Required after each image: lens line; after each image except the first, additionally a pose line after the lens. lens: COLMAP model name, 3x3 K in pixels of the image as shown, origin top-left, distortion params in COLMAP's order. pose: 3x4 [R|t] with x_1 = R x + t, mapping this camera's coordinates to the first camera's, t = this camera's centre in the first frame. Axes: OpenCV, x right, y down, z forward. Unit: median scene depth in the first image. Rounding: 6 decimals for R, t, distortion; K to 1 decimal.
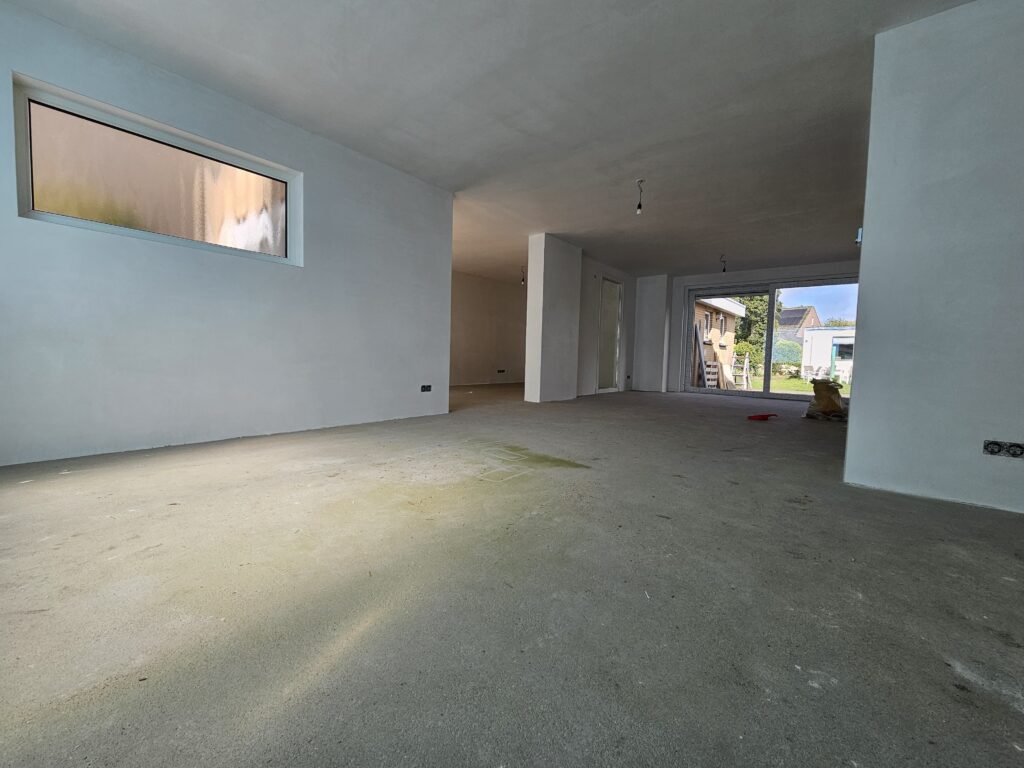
lens RADIAL K [[420.5, 0, 510.1], [0, 420.5, 384.3], [0, 0, 1]] dist [-0.002245, 0.002454]
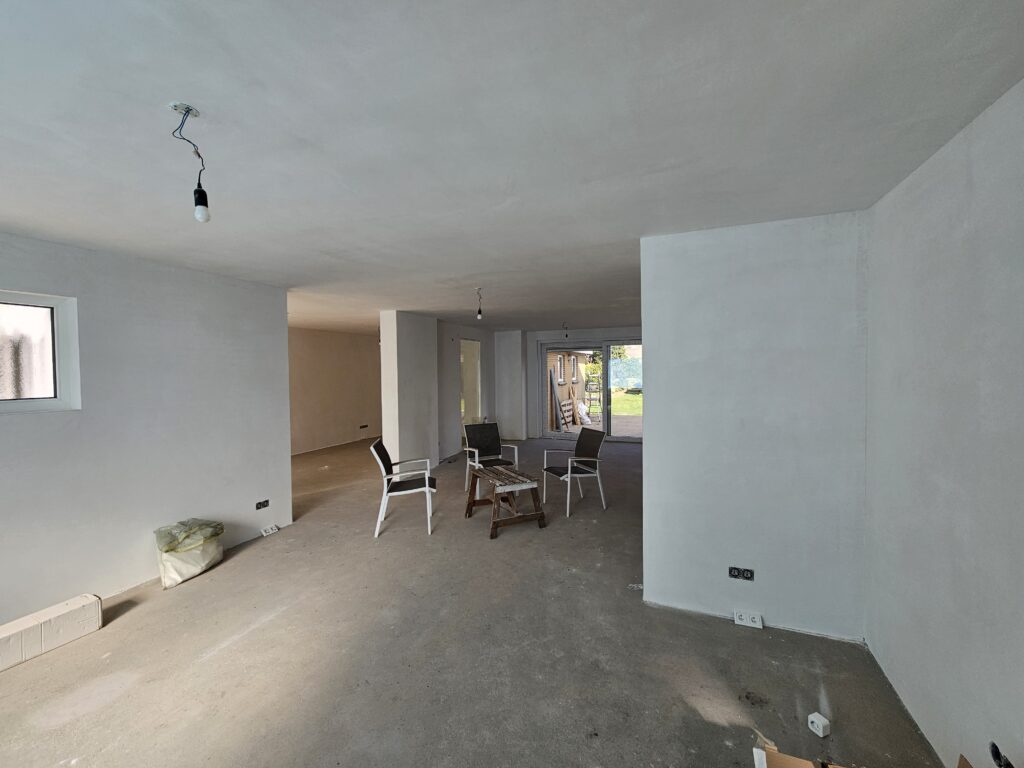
lens RADIAL K [[420.5, 0, 509.8], [0, 420.5, 381.9], [0, 0, 1]] dist [-0.002245, 0.002454]
pose [[0.958381, -0.046110, 0.281744, 0.051241], [0.052384, 0.998518, -0.014773, -0.157630], [-0.280645, 0.028917, 0.959376, -0.022402]]
